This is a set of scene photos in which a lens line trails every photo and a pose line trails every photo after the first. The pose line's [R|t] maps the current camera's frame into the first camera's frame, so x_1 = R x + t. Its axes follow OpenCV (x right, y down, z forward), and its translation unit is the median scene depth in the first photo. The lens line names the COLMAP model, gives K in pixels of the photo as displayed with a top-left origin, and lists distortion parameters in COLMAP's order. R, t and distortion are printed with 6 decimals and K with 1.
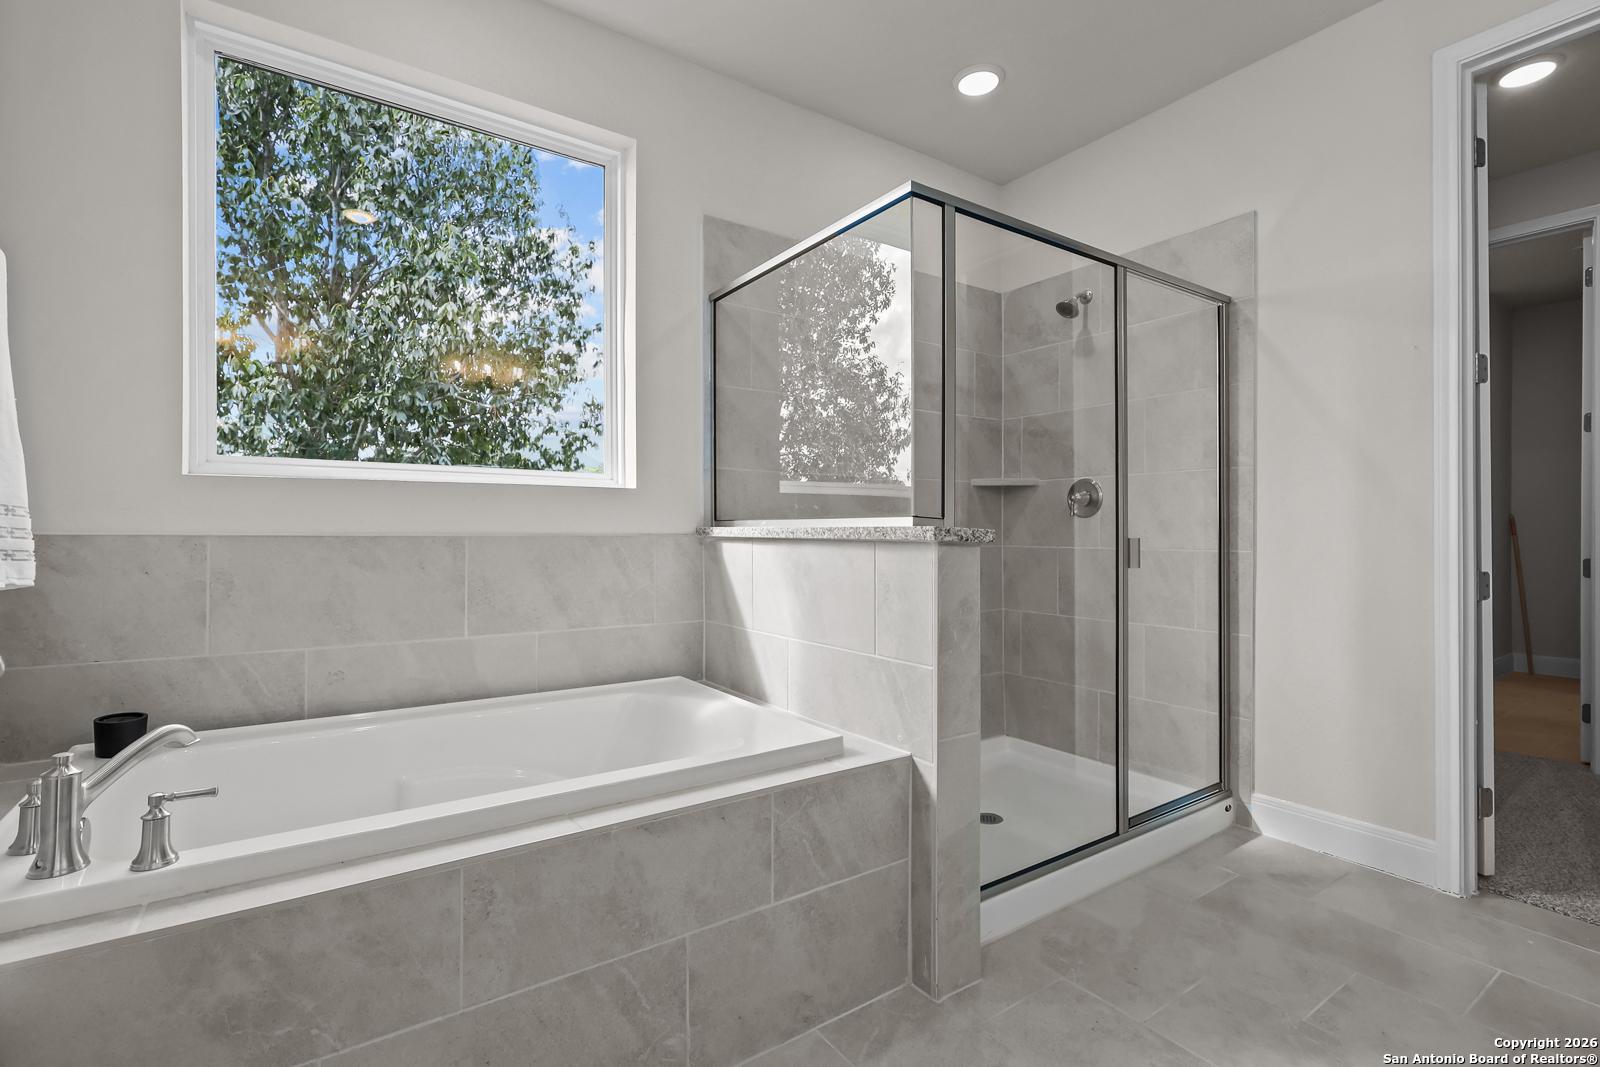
lens RADIAL K [[735.4, 0, 797.6], [0, 735.4, 532.5], [0, 0, 1]] dist [-0.002673, 0.000641]
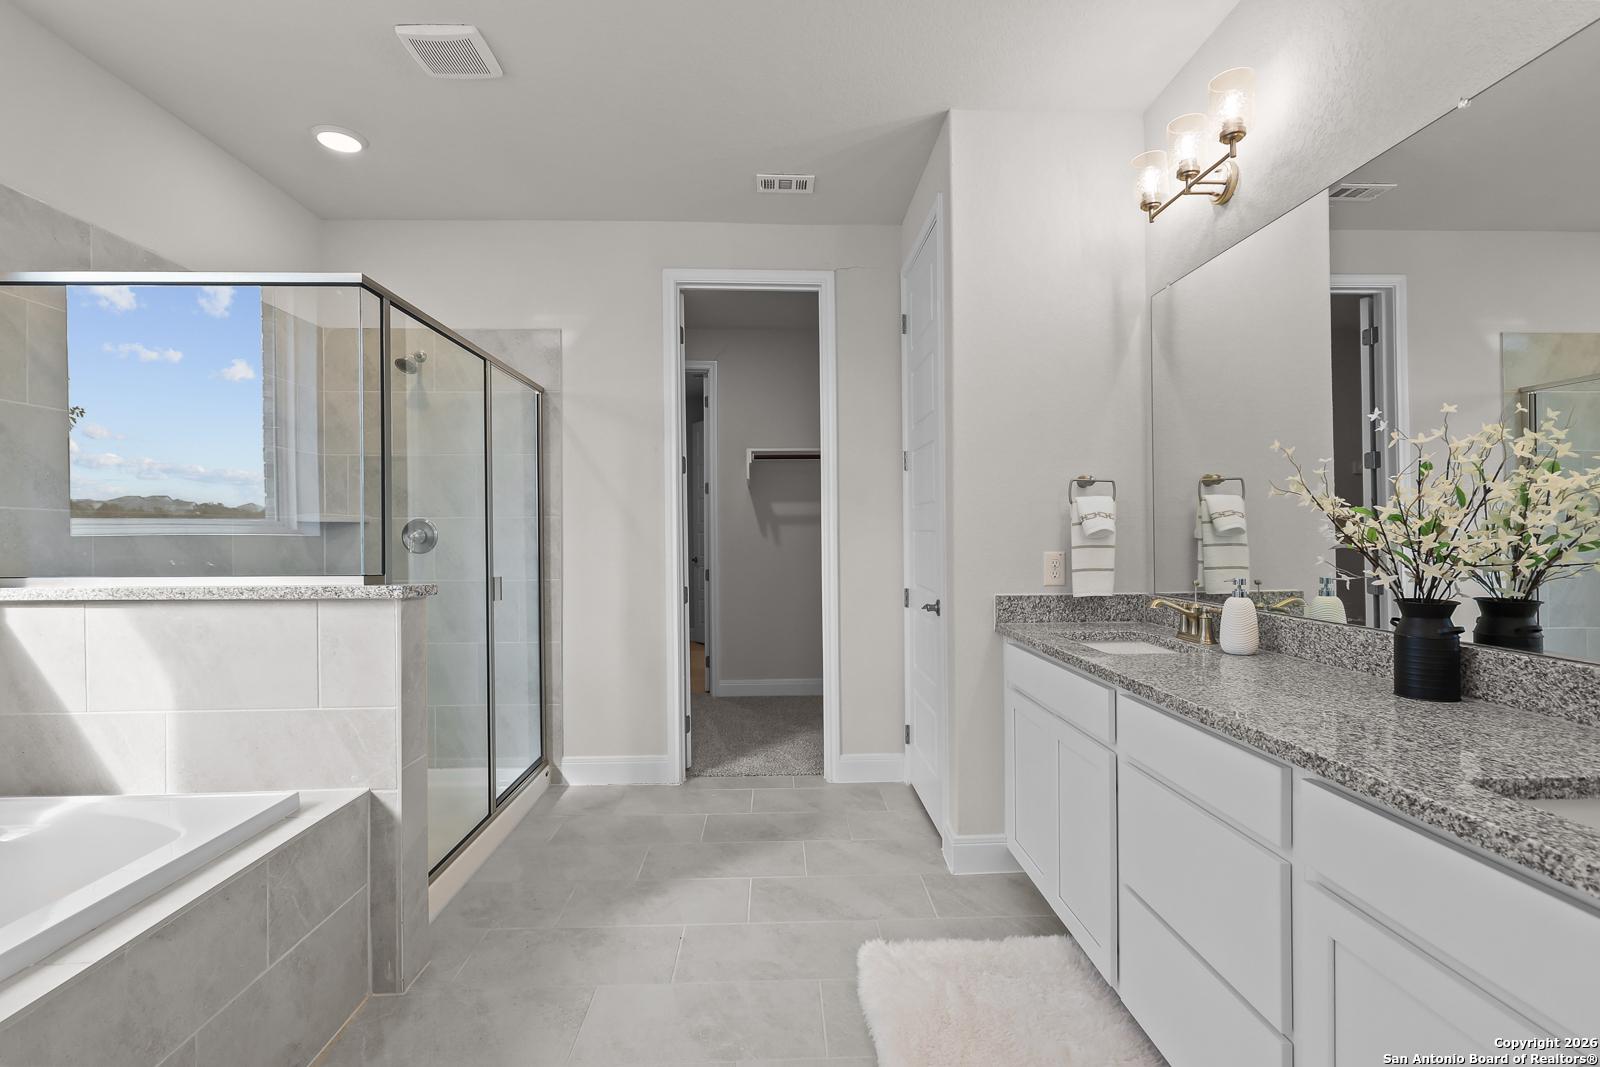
lens RADIAL K [[735.4, 0, 802.0], [0, 735.4, 533.5], [0, 0, 1]] dist [-0.002673, 0.000641]
pose [[0.533690, -0.002945, 0.845675, -0.359462], [0.008530, 0.999962, -0.001901, -0.065057], [-0.845637, 0.008228, 0.533695, -0.126481]]
